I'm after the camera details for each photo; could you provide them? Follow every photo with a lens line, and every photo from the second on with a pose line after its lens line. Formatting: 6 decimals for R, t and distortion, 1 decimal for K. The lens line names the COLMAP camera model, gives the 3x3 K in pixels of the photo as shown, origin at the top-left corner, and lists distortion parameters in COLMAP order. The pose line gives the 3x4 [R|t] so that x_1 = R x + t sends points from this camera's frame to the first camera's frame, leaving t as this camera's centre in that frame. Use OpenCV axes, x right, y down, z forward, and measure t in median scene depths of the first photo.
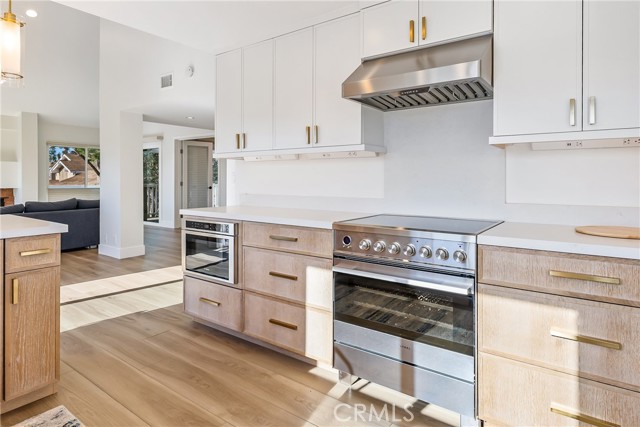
lens RADIAL K [[370.9, 0, 320.1], [0, 370.9, 177.9], [0, 0, 1]] dist [0.002610, 0.001309]
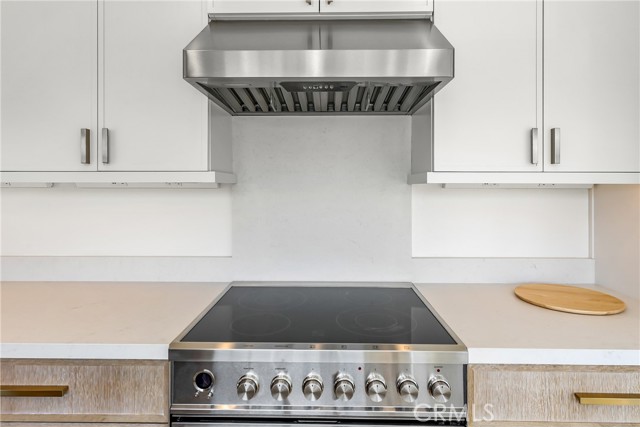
lens RADIAL K [[381.9, 0, 320.2], [0, 381.9, 188.1], [0, 0, 1]] dist [0.000508, 0.000145]
pose [[0.815759, 0.003675, 0.578381, -0.083707], [-0.002807, 0.999993, -0.002395, -0.070682], [-0.578385, 0.000330, 0.815764, 0.486629]]
